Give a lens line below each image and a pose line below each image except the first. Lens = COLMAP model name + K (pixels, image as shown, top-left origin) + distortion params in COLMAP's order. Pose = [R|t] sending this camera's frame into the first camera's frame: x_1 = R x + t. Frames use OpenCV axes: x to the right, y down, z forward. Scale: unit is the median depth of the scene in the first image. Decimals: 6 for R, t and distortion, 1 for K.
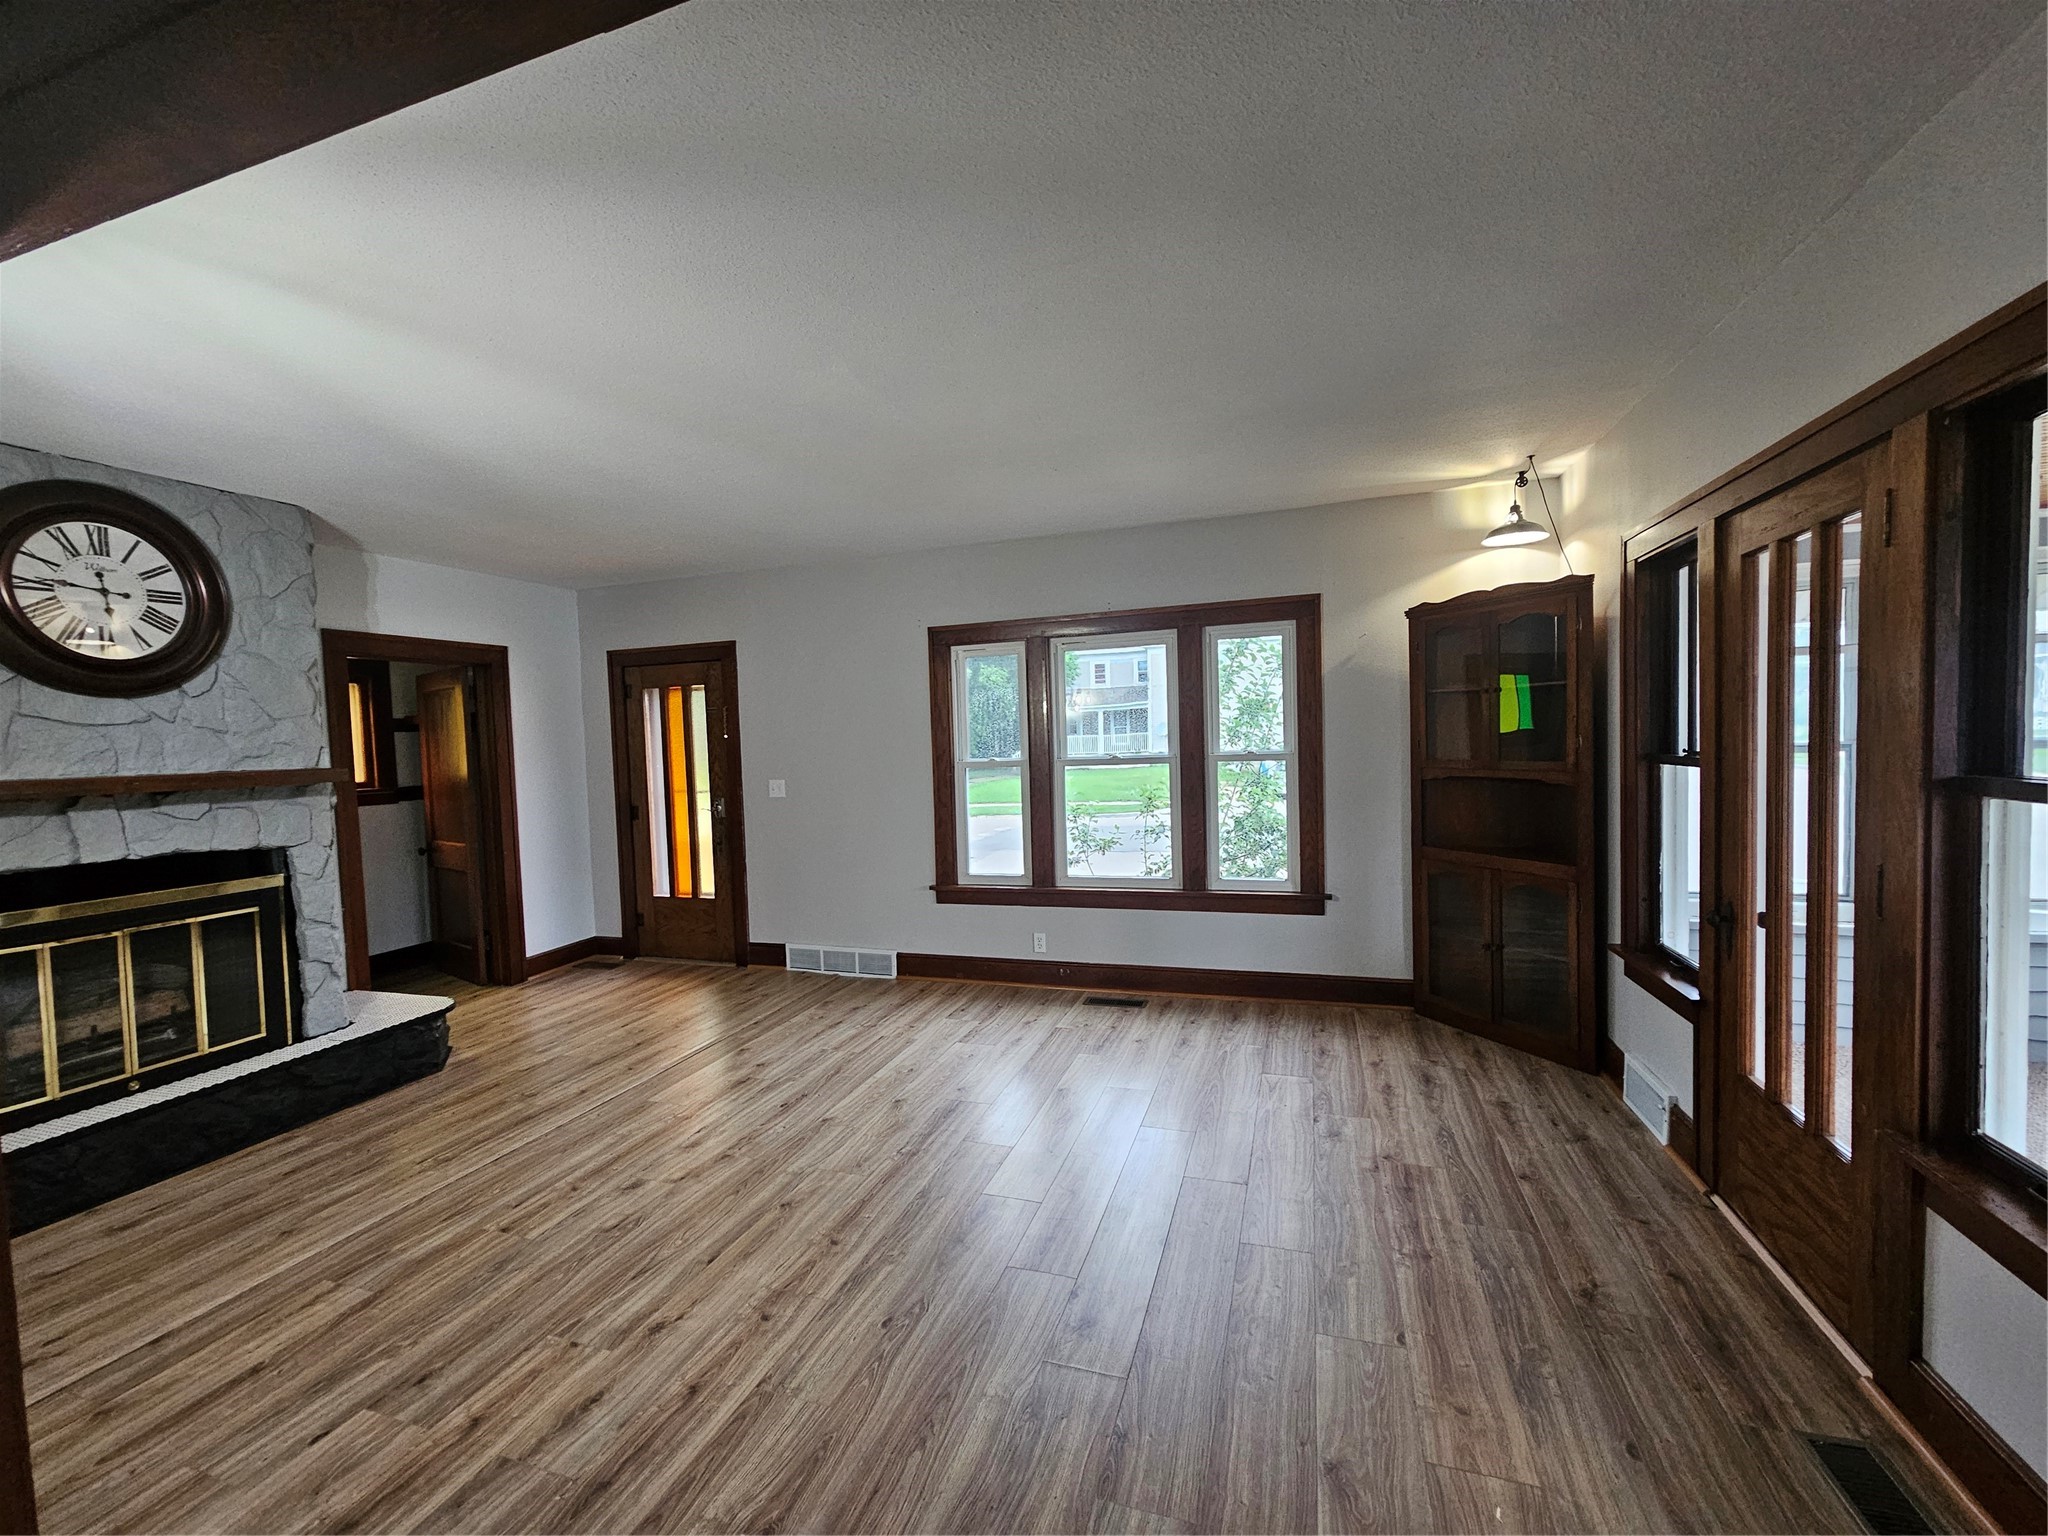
lens RADIAL K [[841.5, 0, 1028.2], [0, 841.5, 776.2], [0, 0, 1]] dist [0.012017, -0.000128]
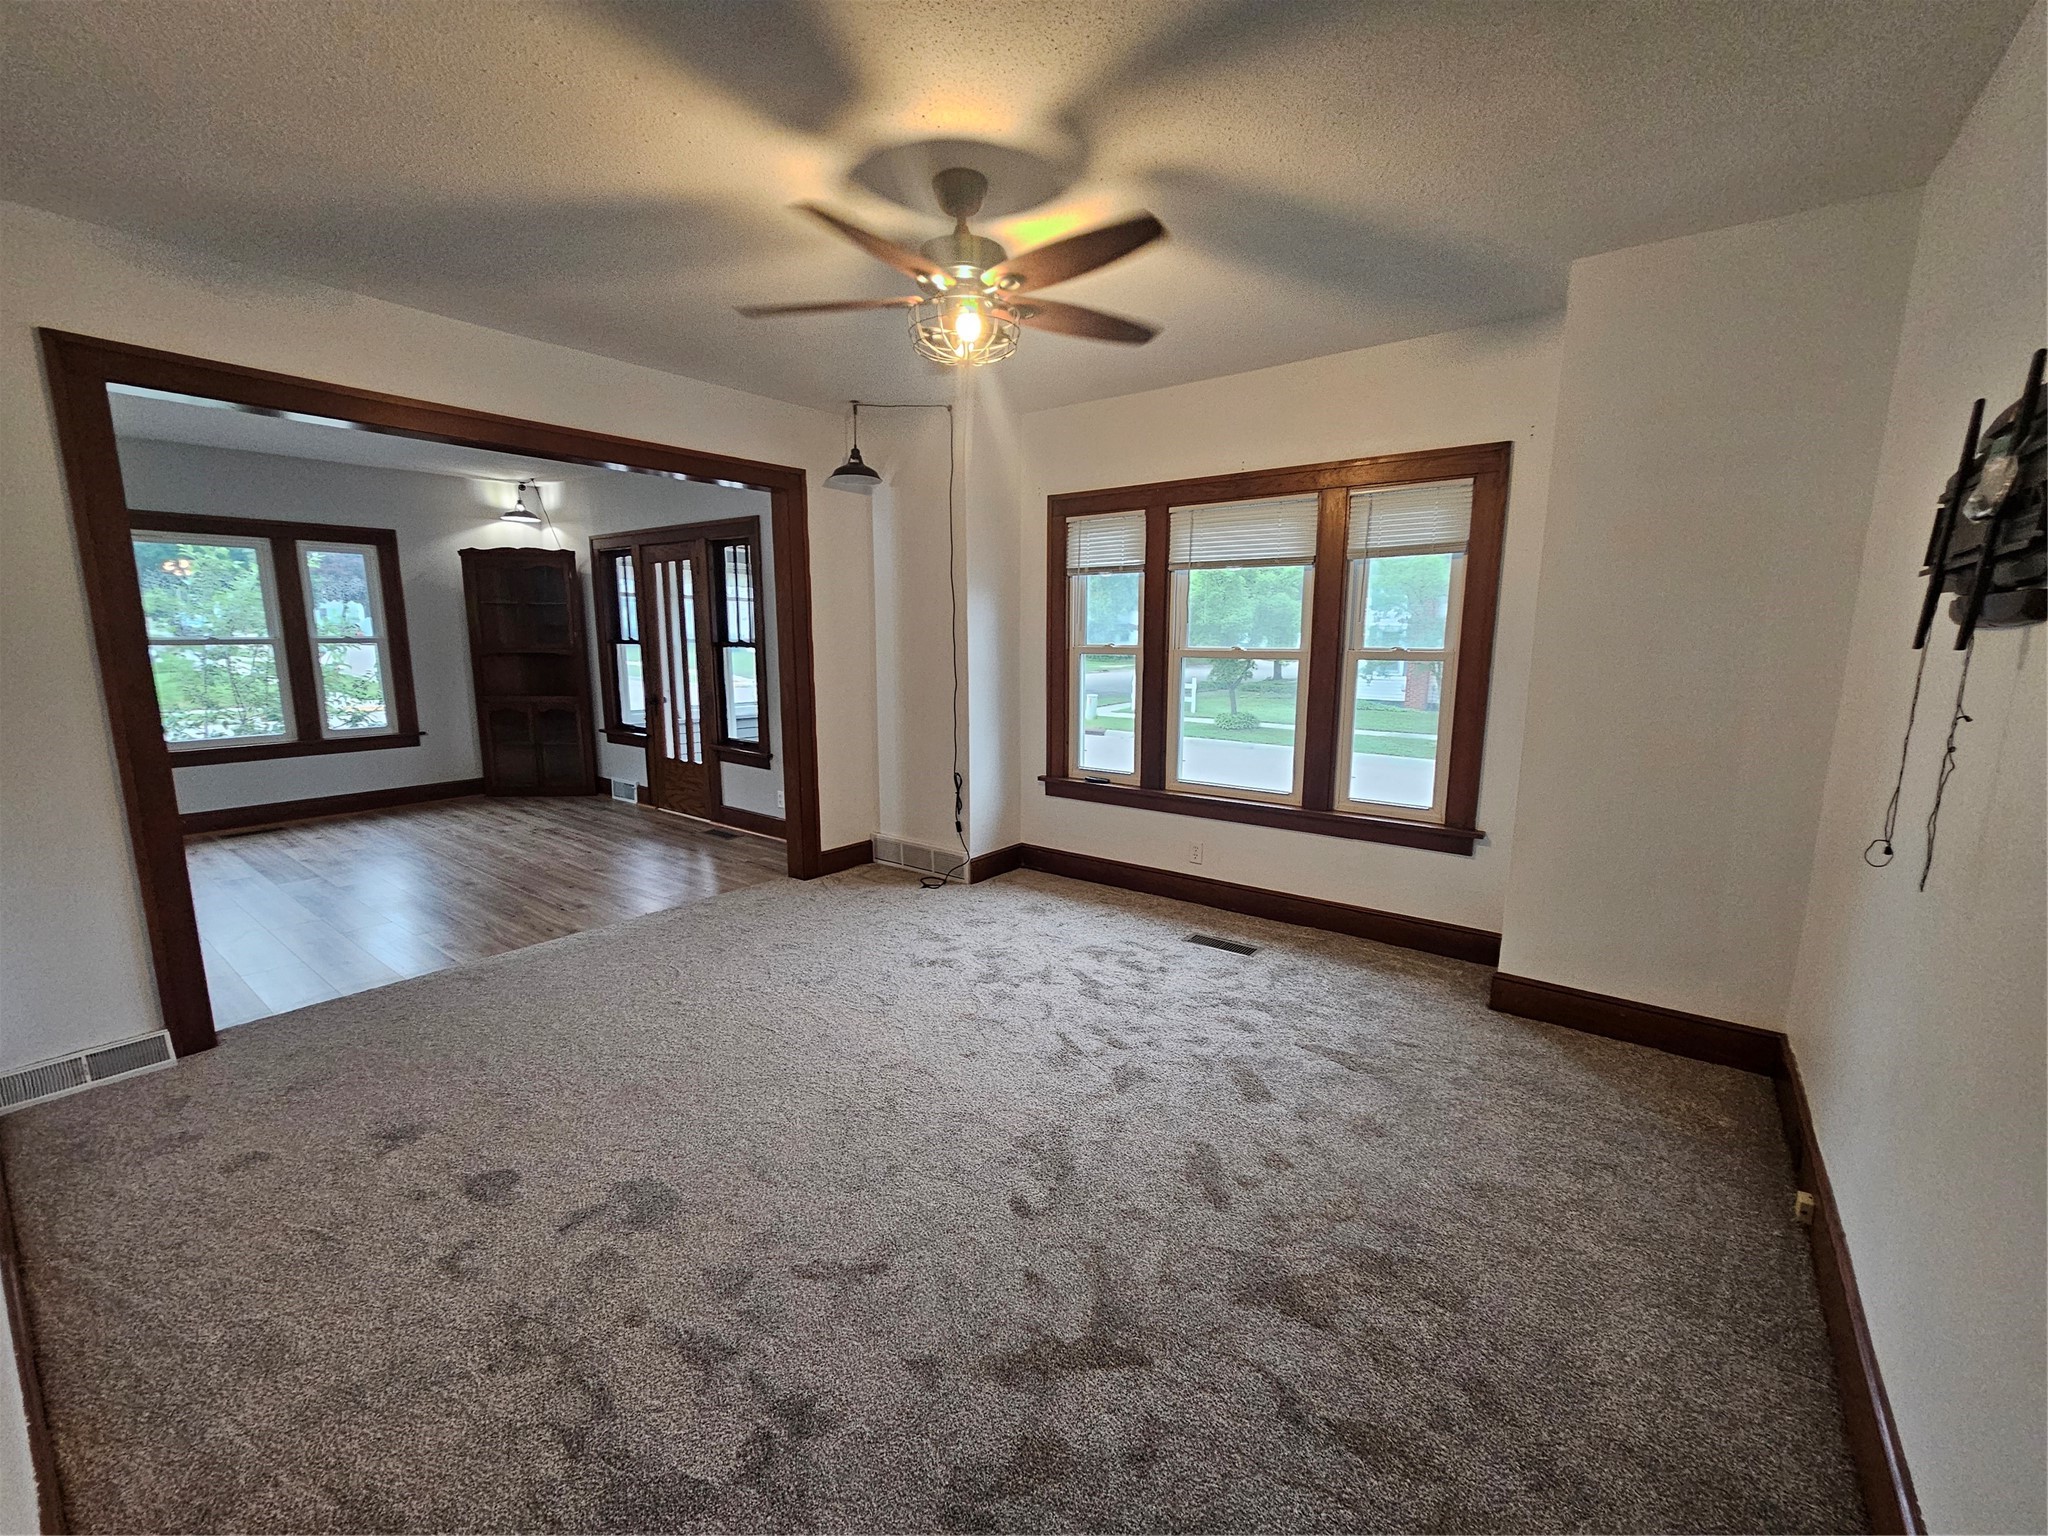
lens RADIAL K [[841.5, 0, 1028.2], [0, 841.5, 776.2], [0, 0, 1]] dist [0.012017, -0.000128]
pose [[0.329220, -0.132515, 0.934909, -0.871238], [0.030722, 0.991083, 0.129658, 0.064779], [-0.943753, -0.013964, 0.330355, -0.658430]]
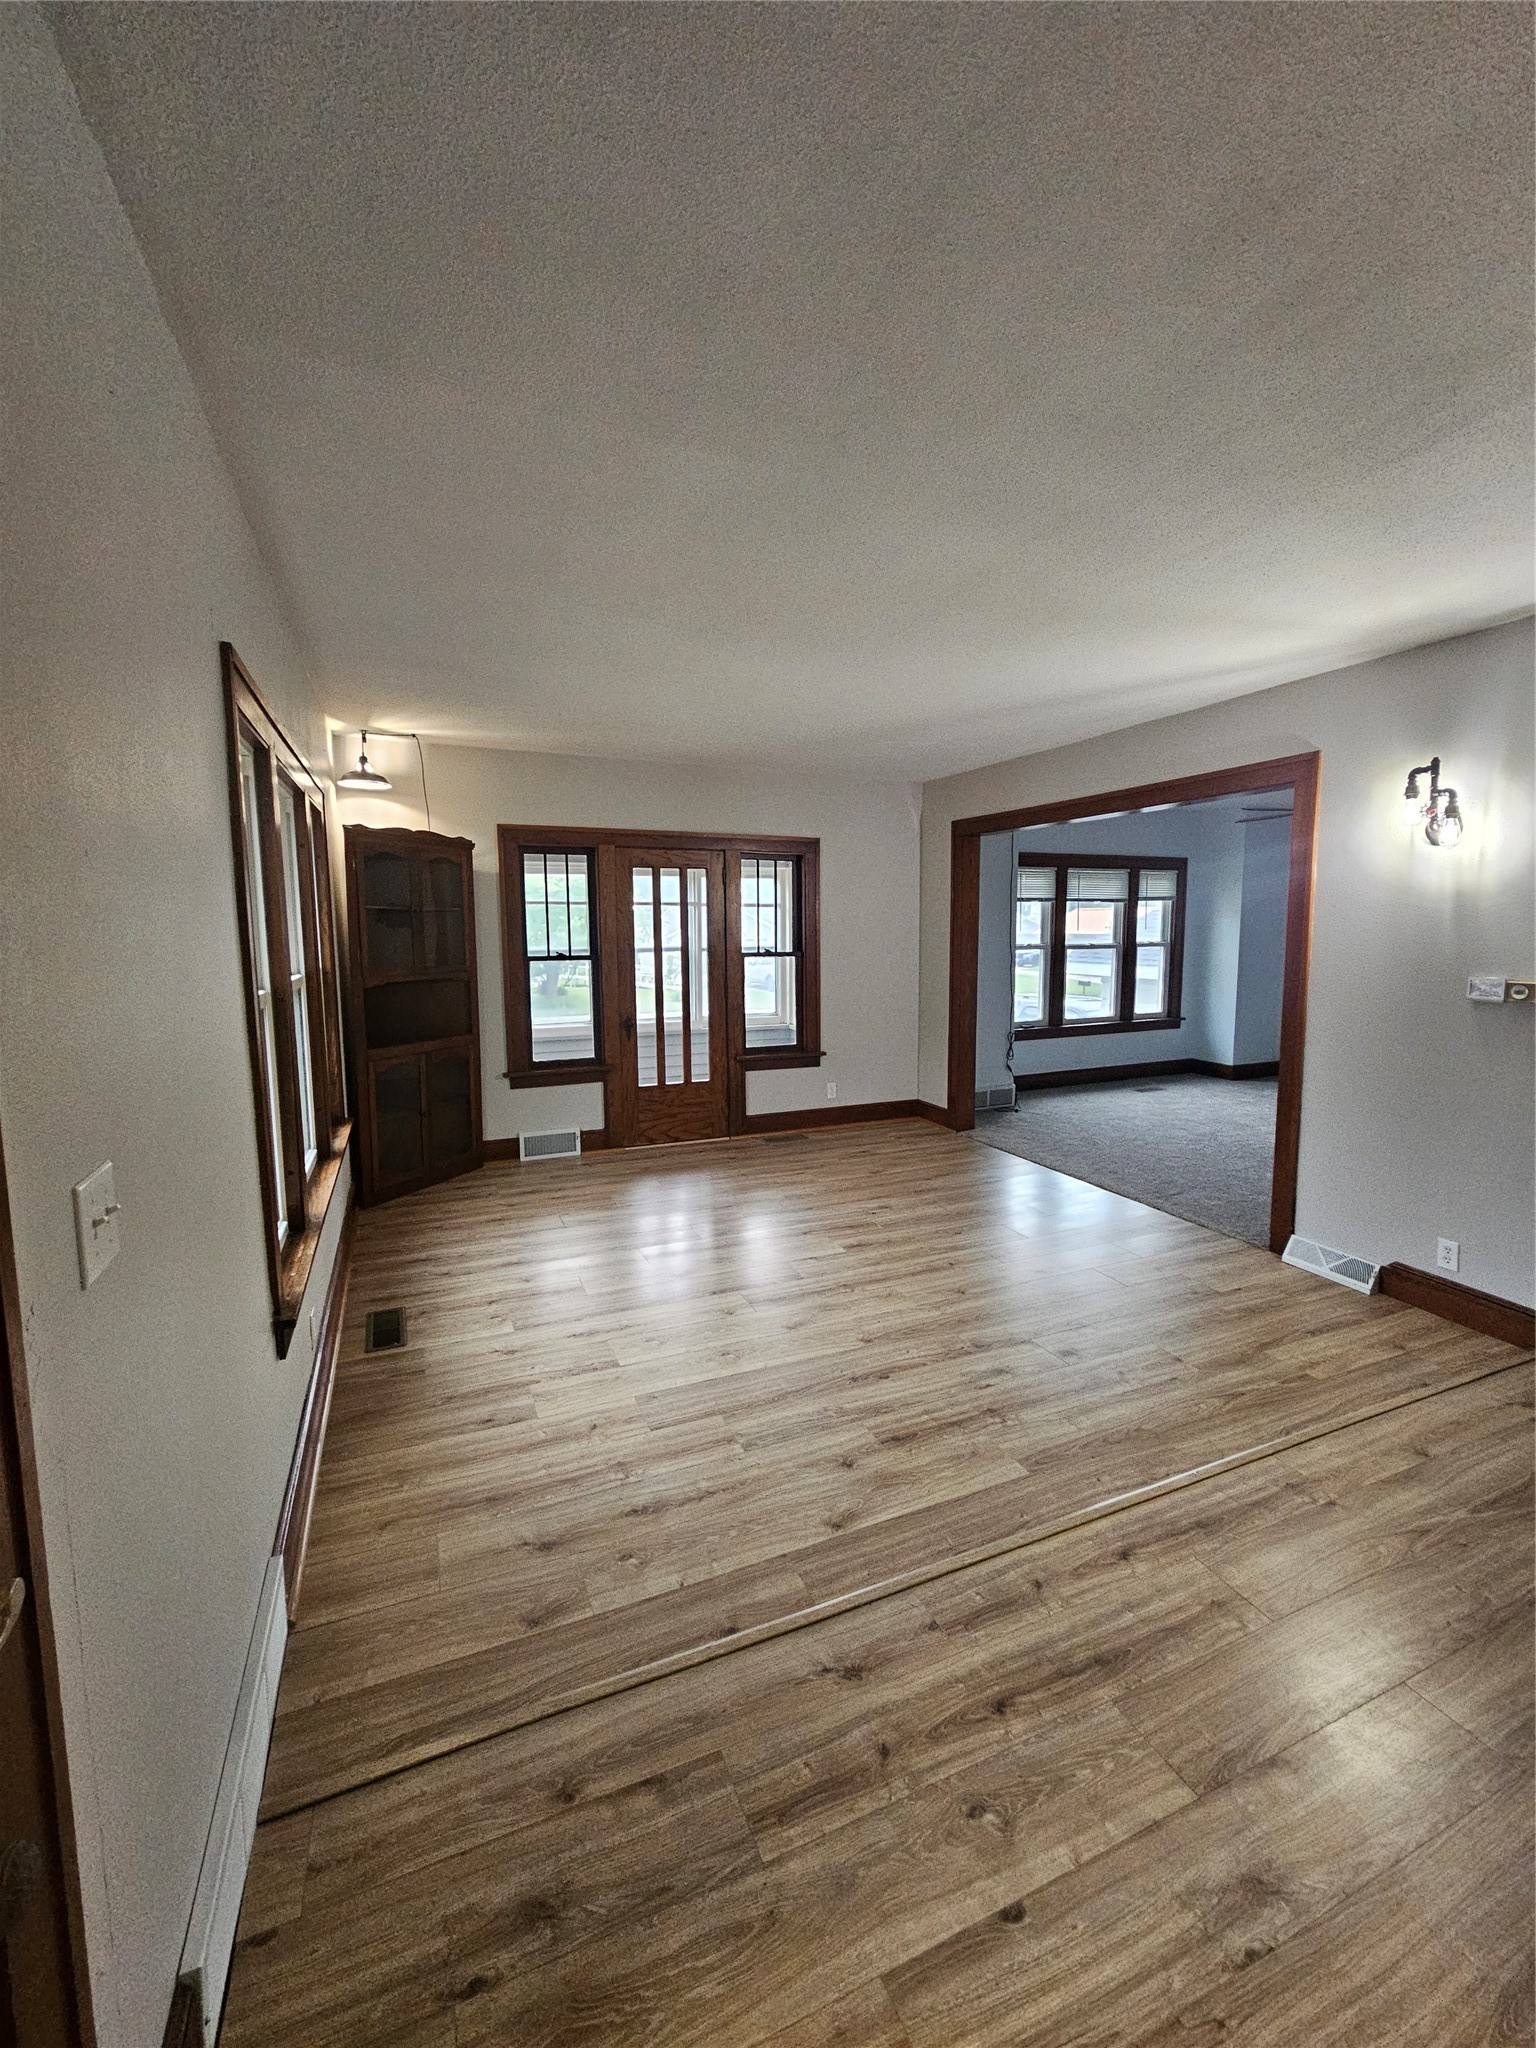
lens RADIAL K [[841.5, 0, 768.0], [0, 841.5, 1024.0], [0, 0, 1]] dist [0.012017, -0.000128]
pose [[-0.663490, -0.050268, 0.746495, -0.773610], [0.060219, 0.990915, 0.120251, -0.056693], [-0.745758, 0.124739, -0.654435, 1.505794]]
